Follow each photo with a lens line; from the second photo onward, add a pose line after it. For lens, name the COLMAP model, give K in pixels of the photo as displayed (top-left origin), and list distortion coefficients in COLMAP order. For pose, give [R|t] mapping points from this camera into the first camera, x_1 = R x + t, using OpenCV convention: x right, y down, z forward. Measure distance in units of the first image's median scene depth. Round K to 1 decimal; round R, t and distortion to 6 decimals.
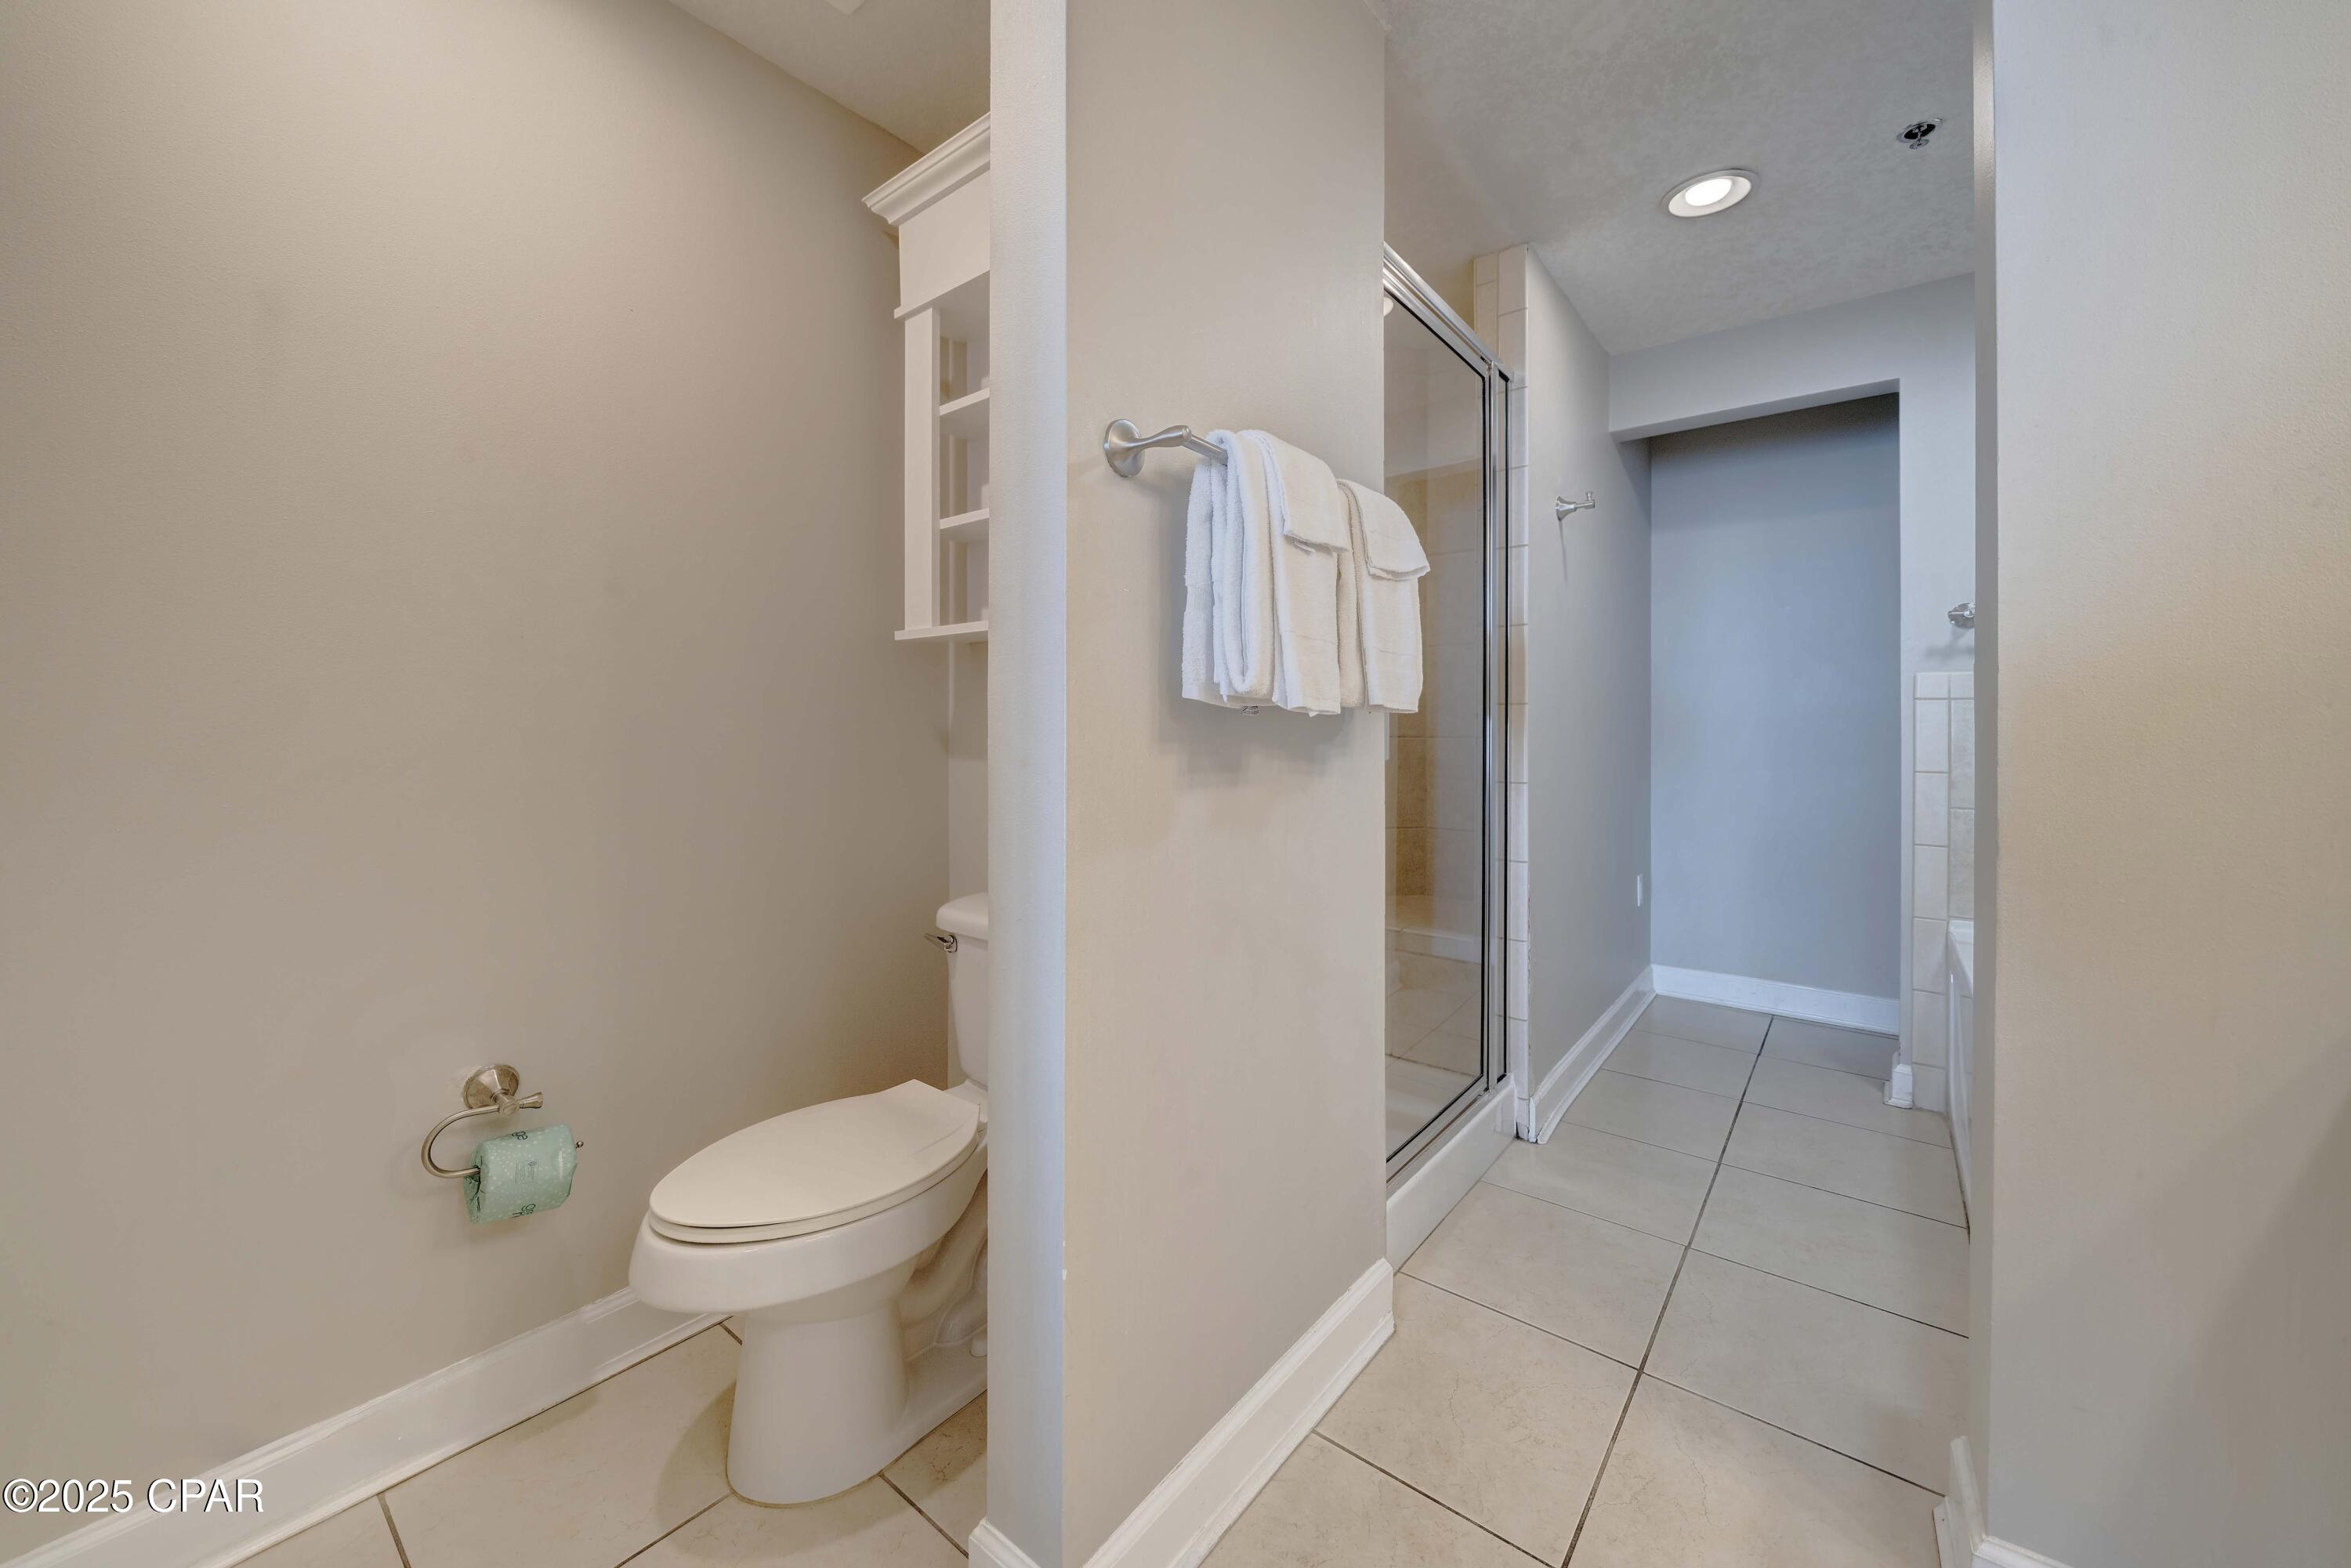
lens RADIAL K [[877.8, 0, 1176.5], [0, 877.8, 724.8], [0, 0, 1]] dist [-0.001679, -0.000158]
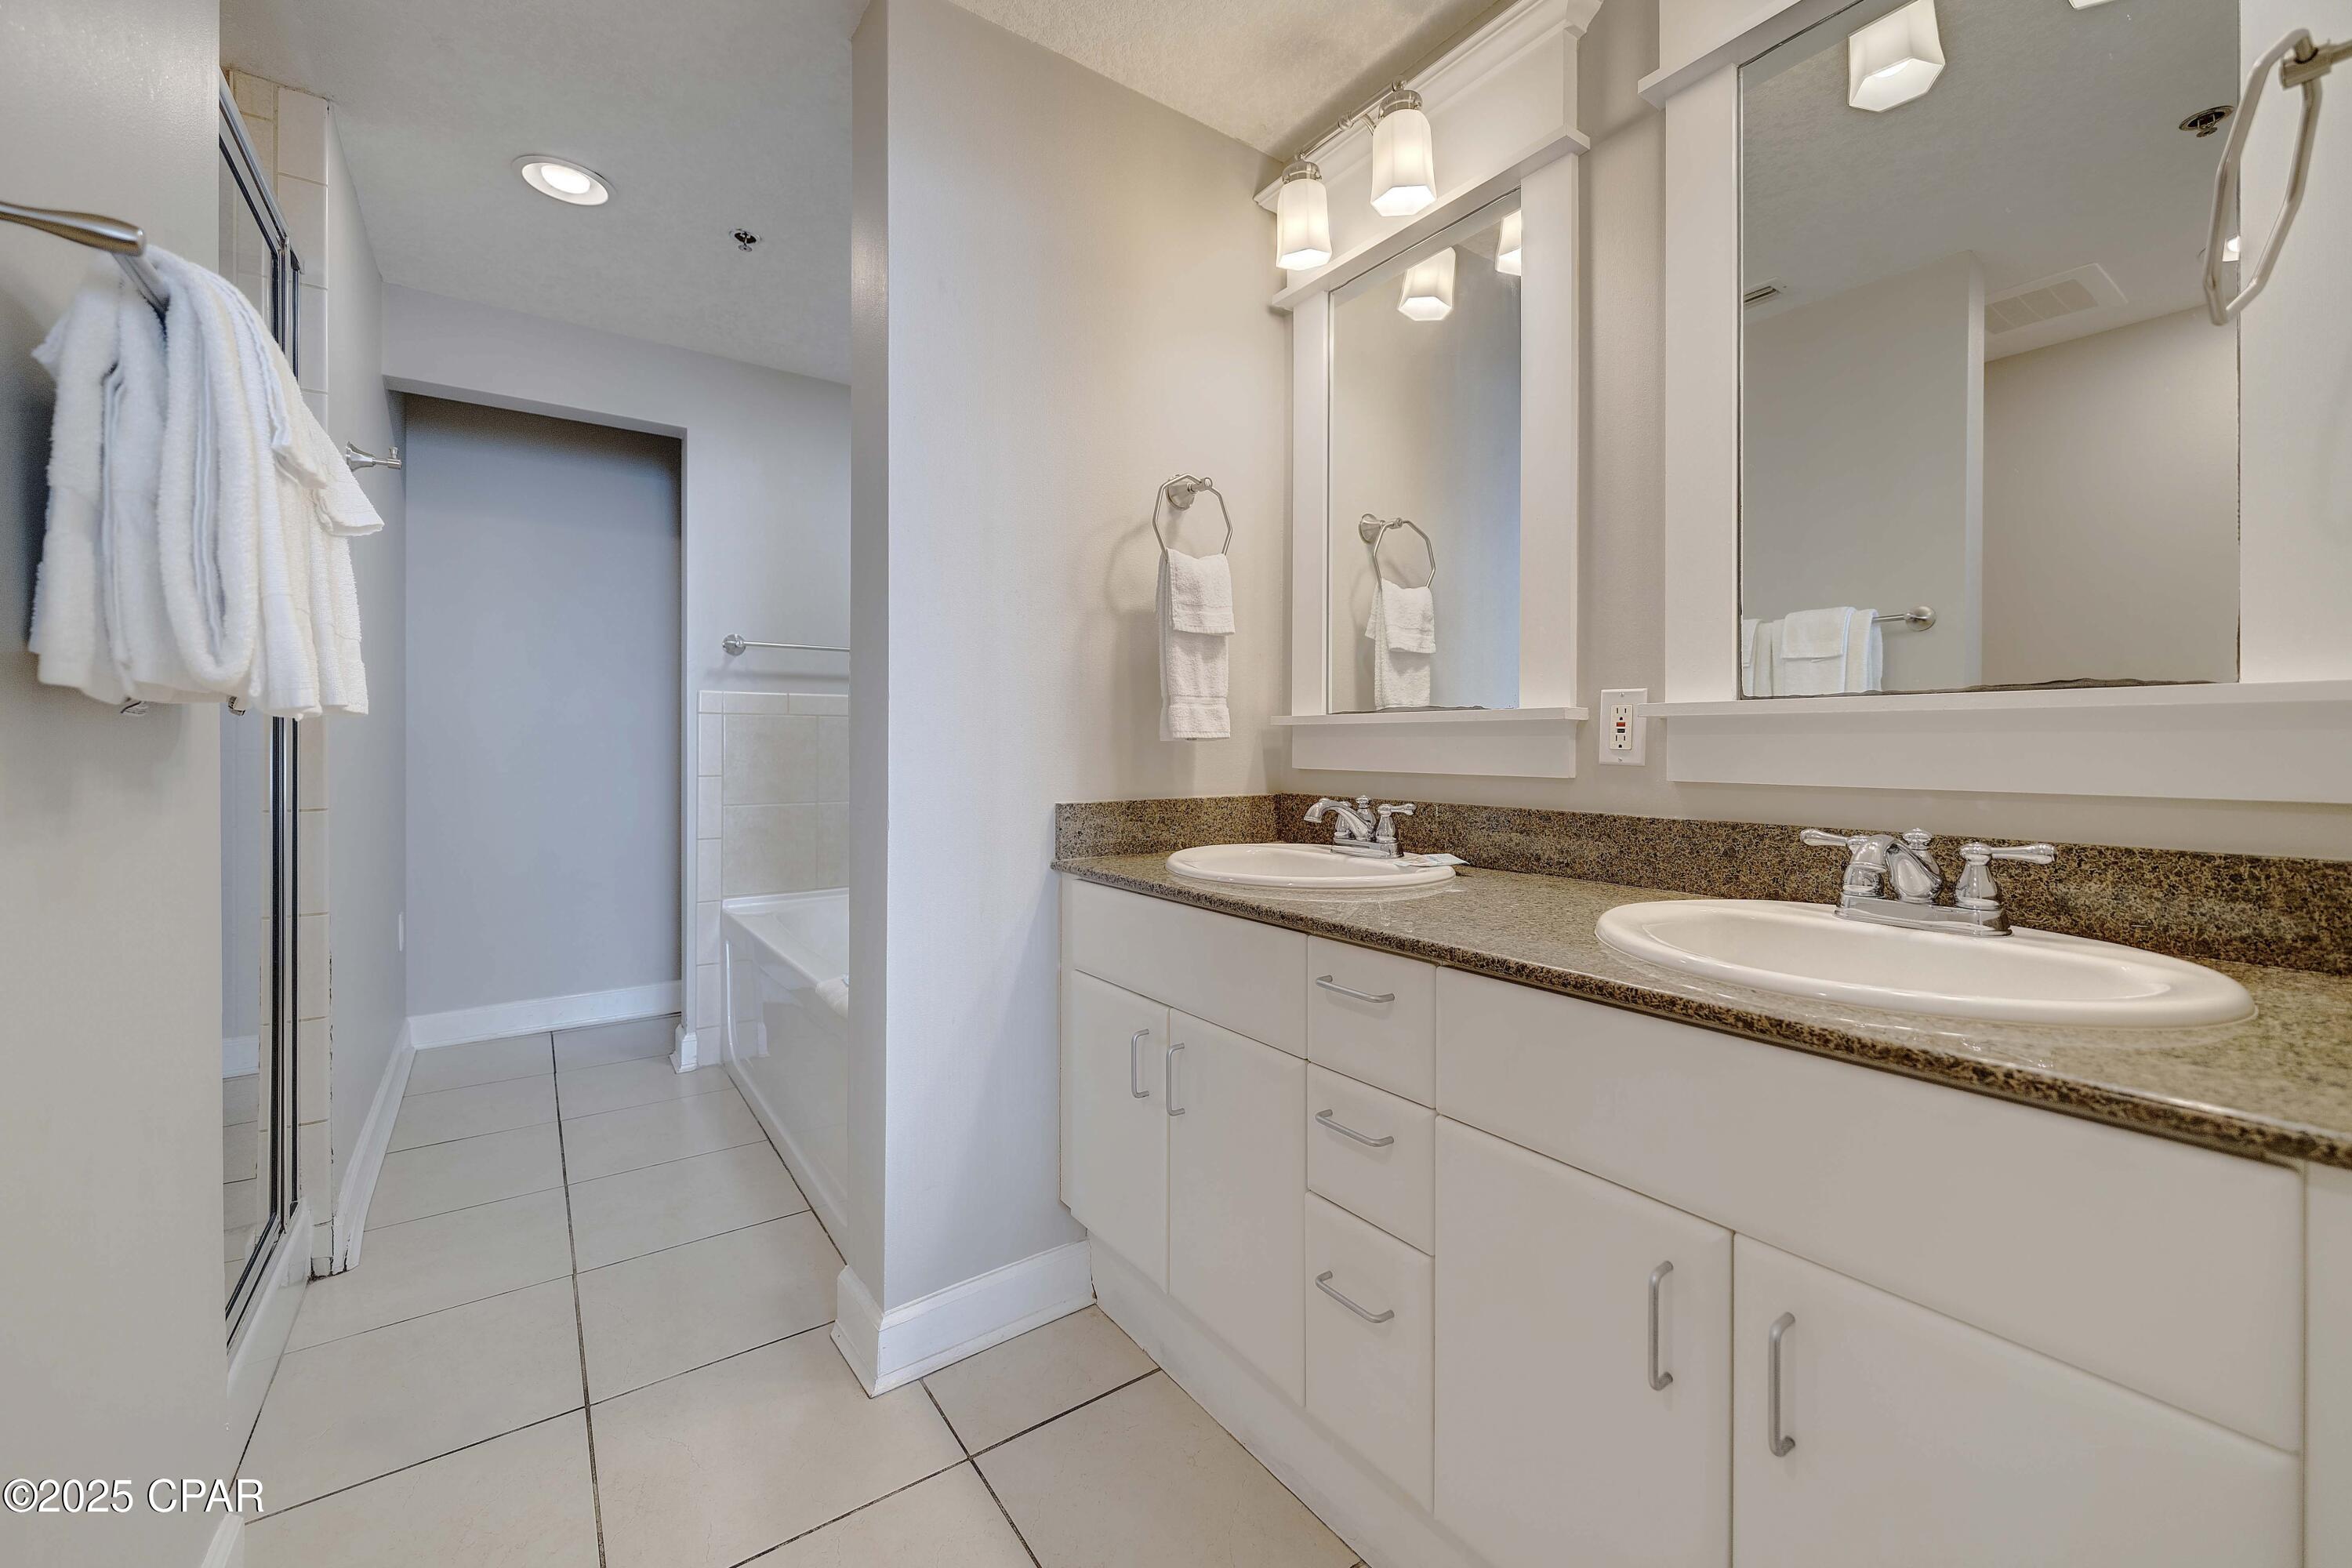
lens RADIAL K [[939.0, 0, 1169.4], [0, 939.0, 742.9], [0, 0, 1]] dist [0.000021, 0.000023]
pose [[0.283938, -0.003237, 0.958837, -0.169892], [-0.005242, 0.999974, 0.004928, 0.000779], [-0.958828, -0.006425, 0.283913, 0.061776]]
